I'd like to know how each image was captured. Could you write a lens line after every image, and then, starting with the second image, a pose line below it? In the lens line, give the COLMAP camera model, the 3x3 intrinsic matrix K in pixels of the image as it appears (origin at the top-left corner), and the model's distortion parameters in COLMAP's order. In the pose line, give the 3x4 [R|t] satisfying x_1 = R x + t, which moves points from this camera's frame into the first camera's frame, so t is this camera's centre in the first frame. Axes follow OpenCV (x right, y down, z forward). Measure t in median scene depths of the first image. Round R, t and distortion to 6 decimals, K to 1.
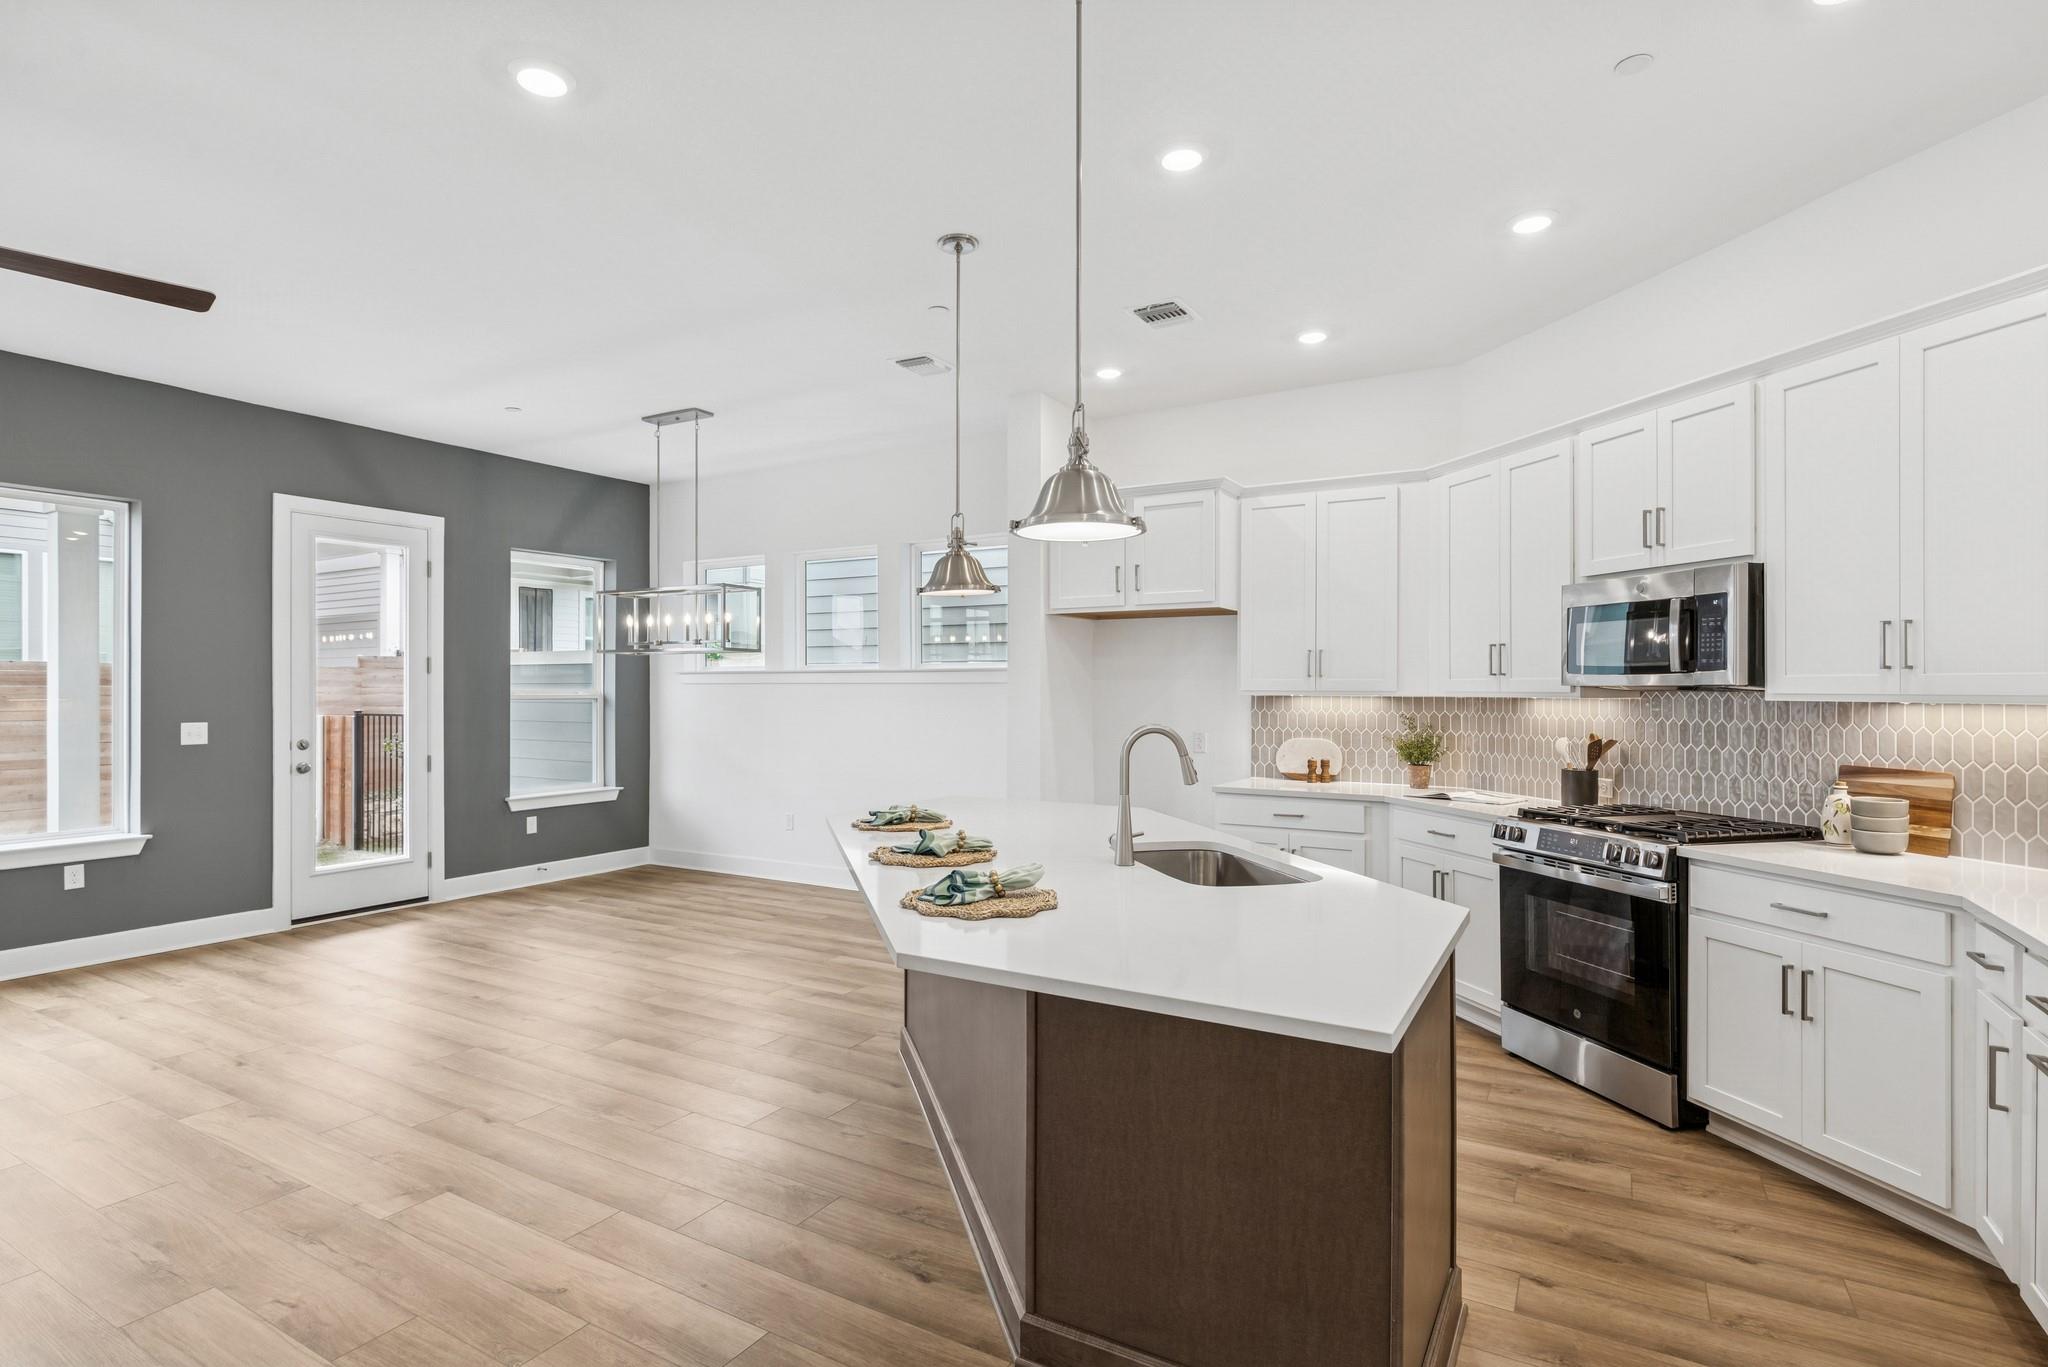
lens RADIAL K [[1024.6, 0, 1024.0], [0, 1024.6, 684.3], [0, 0, 1]] dist [-0.002854, 0.000833]
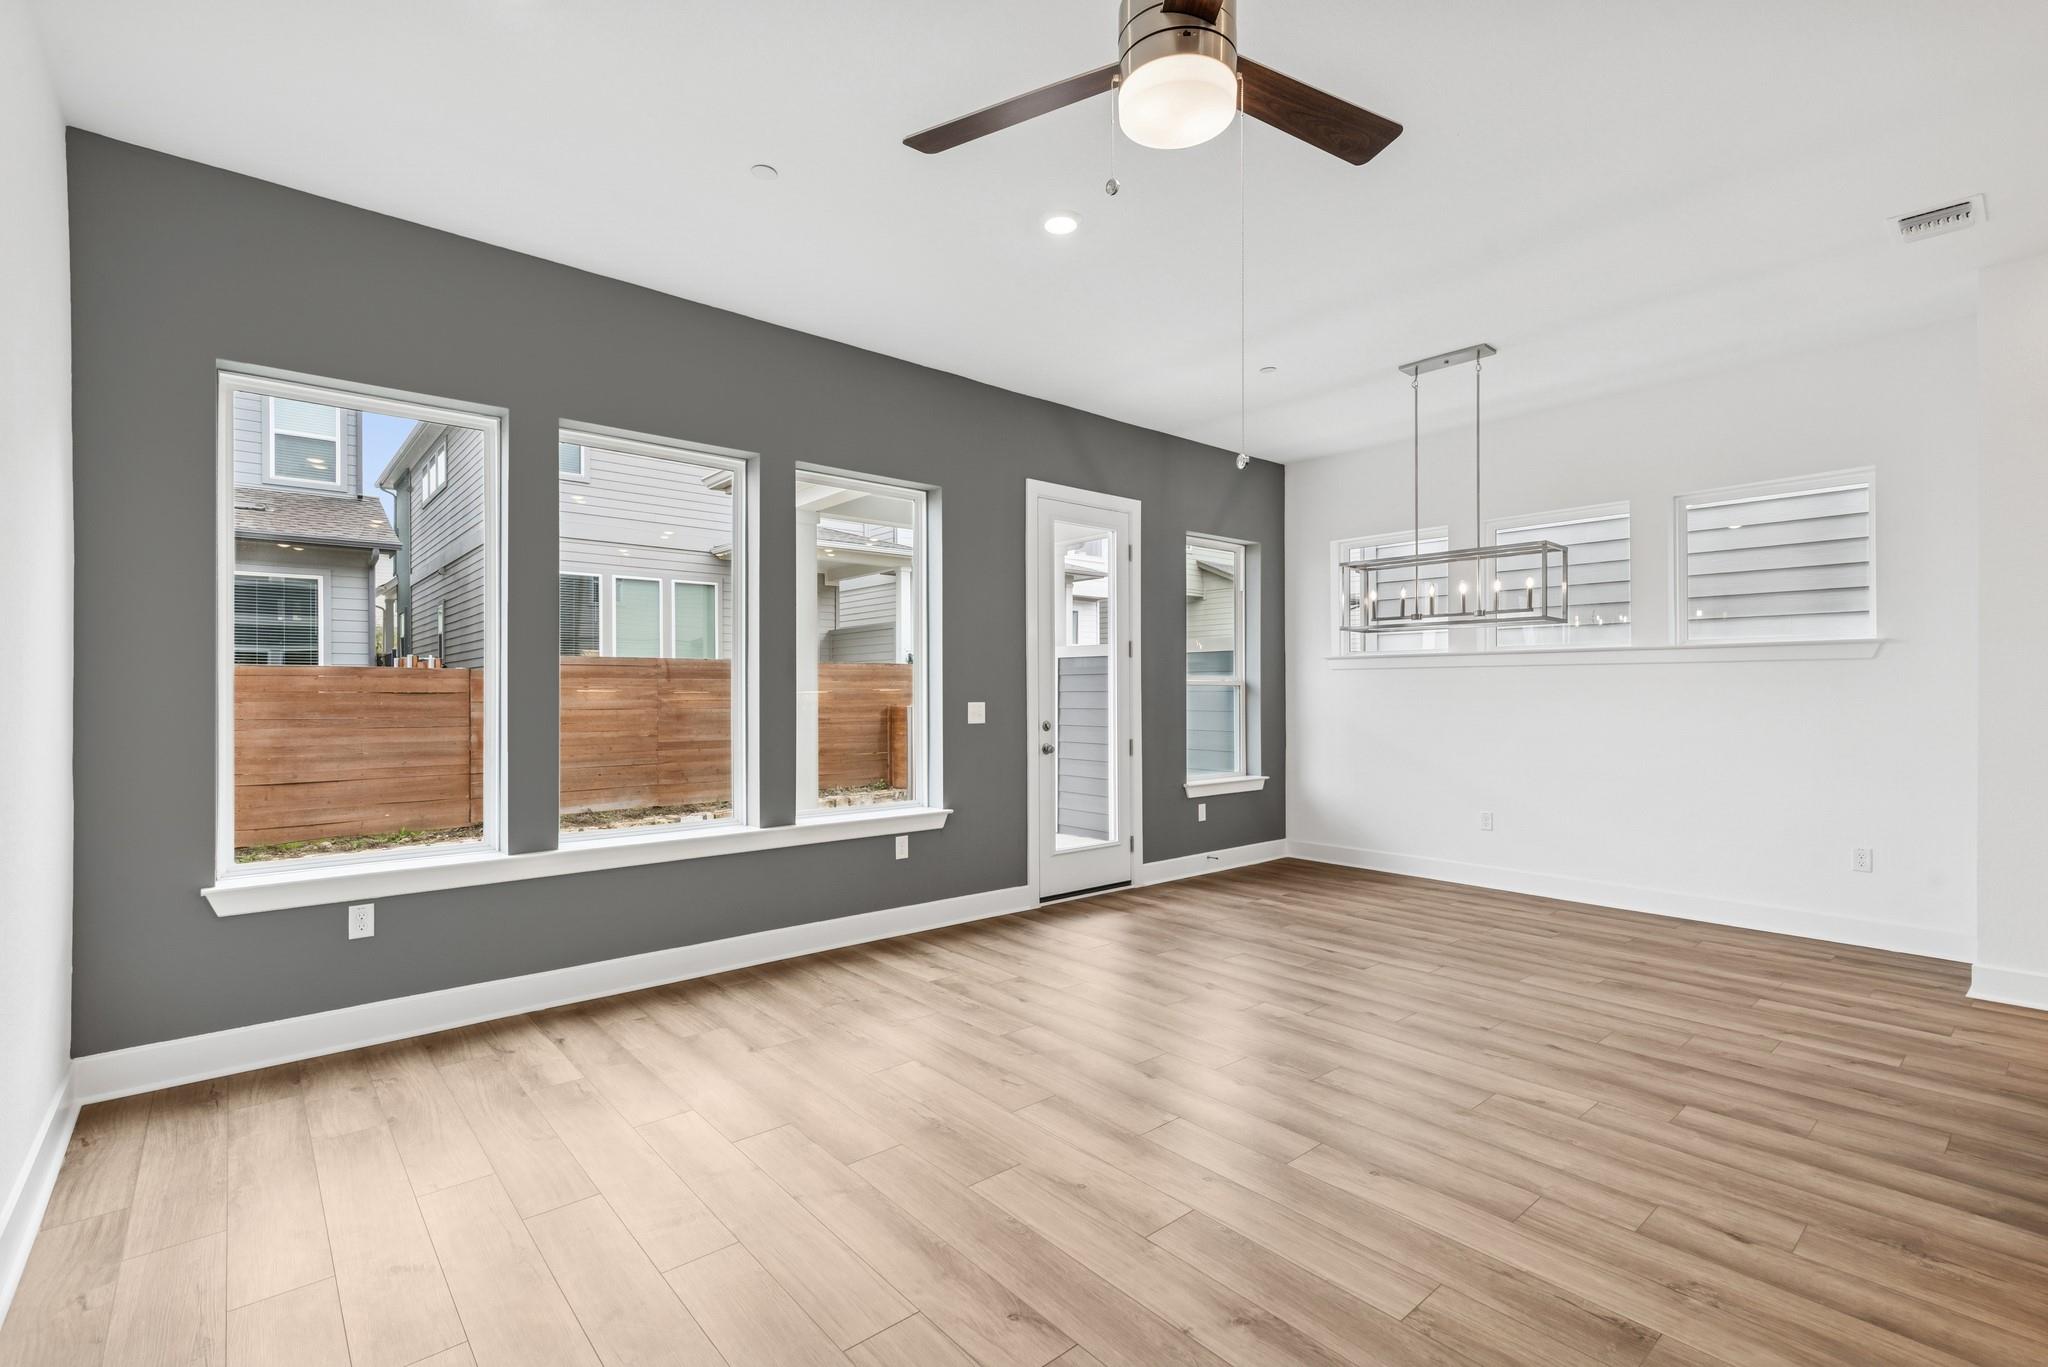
lens RADIAL K [[926.0, 0, 1016.7], [0, 926.0, 691.4], [0, 0, 1]] dist [0.009632, -0.000953]
pose [[0.946170, -0.000667, -0.323670, -0.442518], [0.001326, 0.999997, 0.001815, 0.023501], [0.323668, -0.002147, 0.946168, 0.123201]]
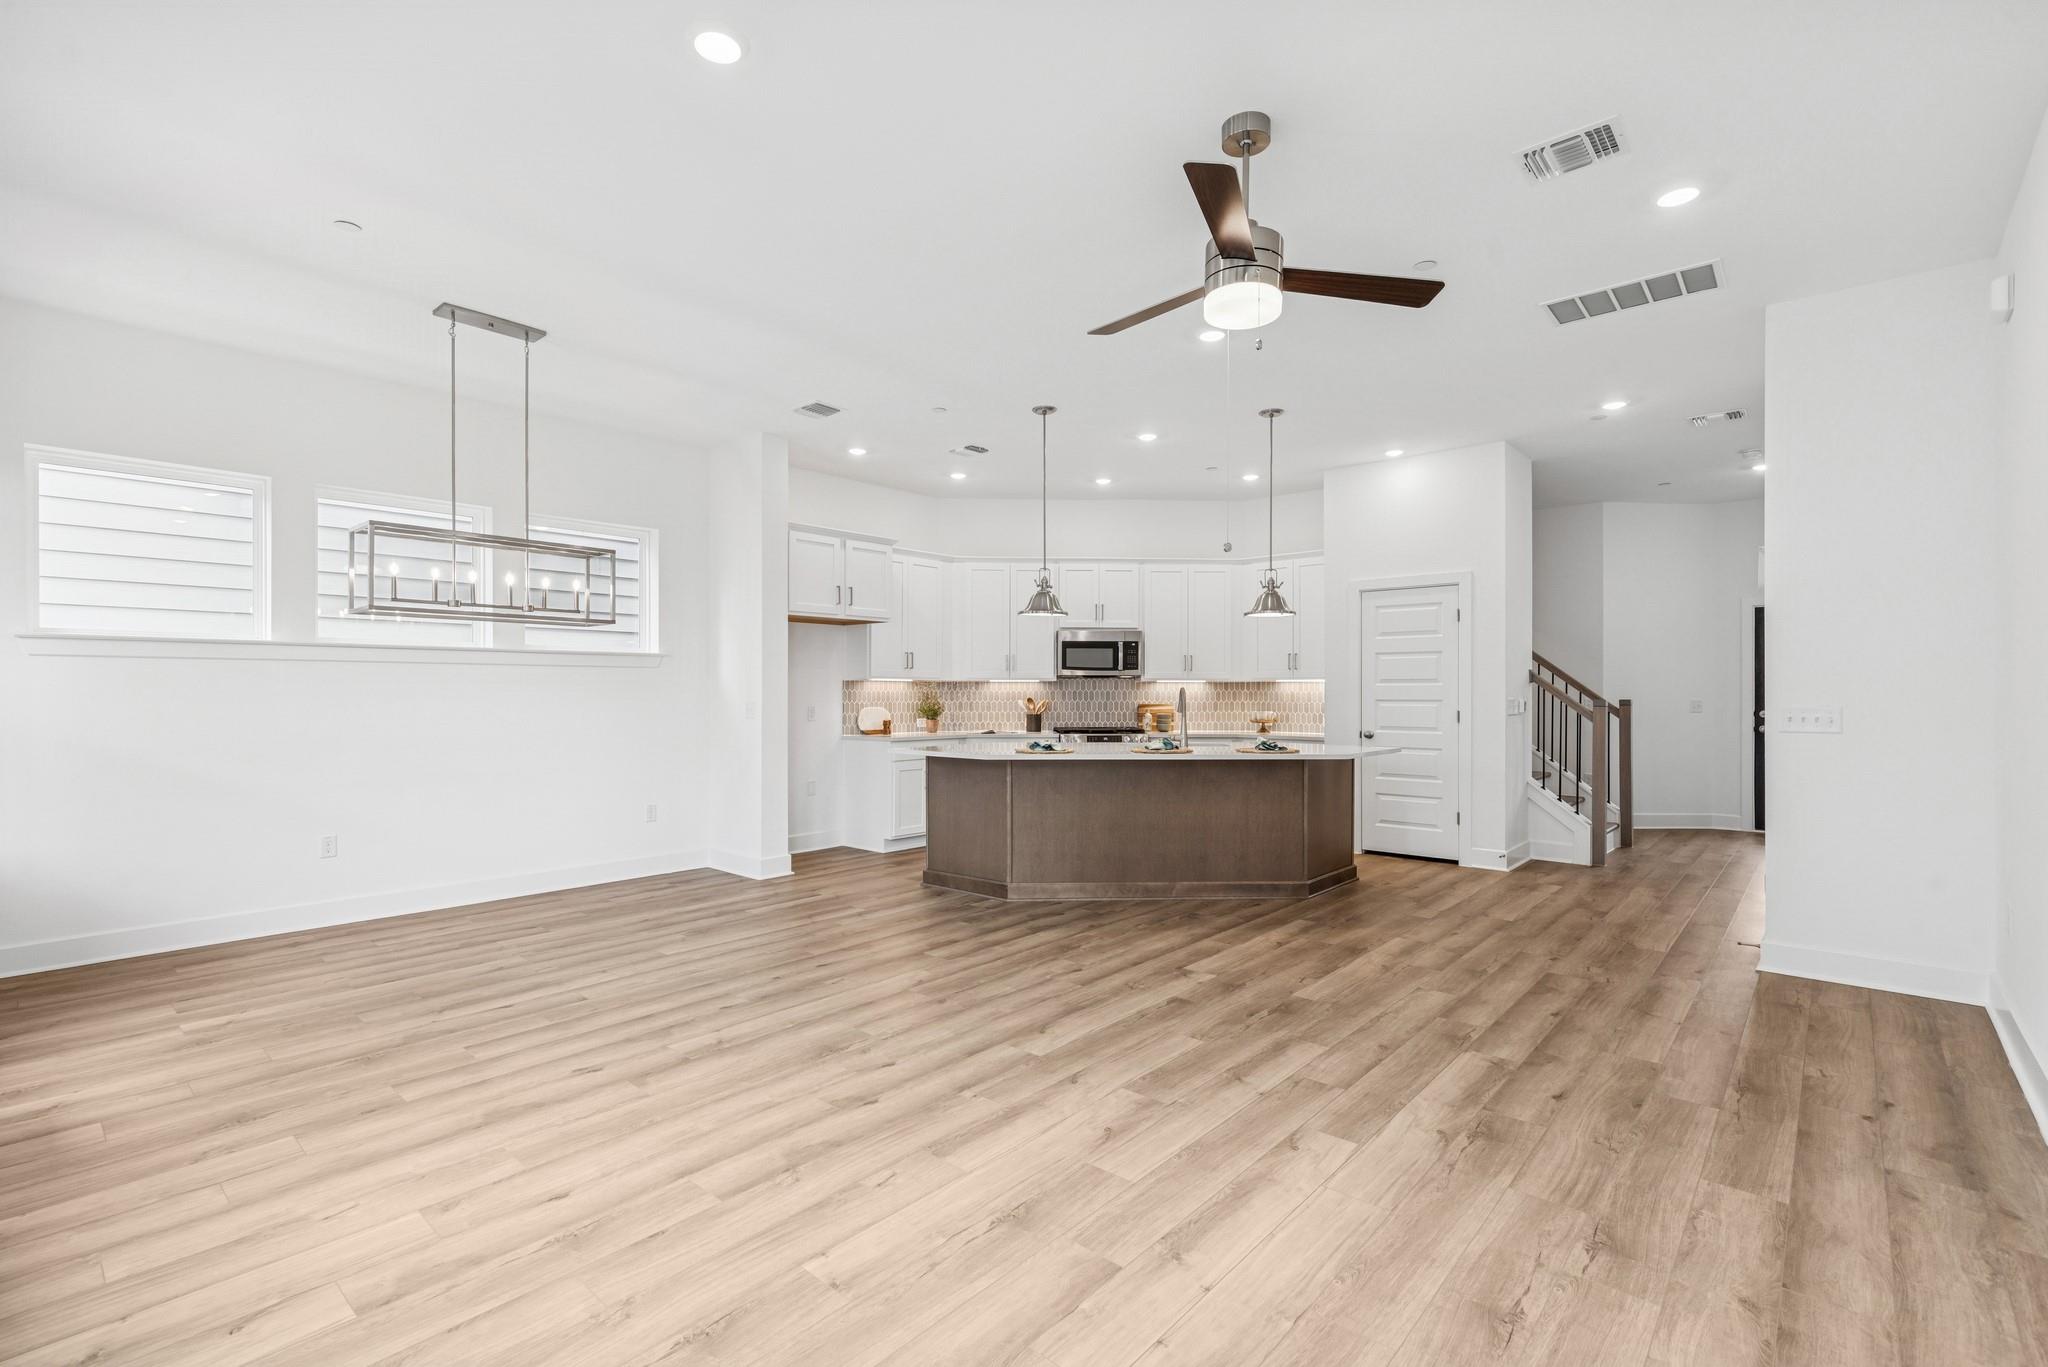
lens RADIAL K [[926.0, 0, 1023.1], [0, 926.0, 687.8], [0, 0, 1]] dist [0.009632, -0.000953]
pose [[0.187570, 0.003918, 0.982243, -1.000419], [-0.002921, 0.999990, -0.003431, 0.024301], [-0.982247, -0.002226, 0.187579, 0.468290]]
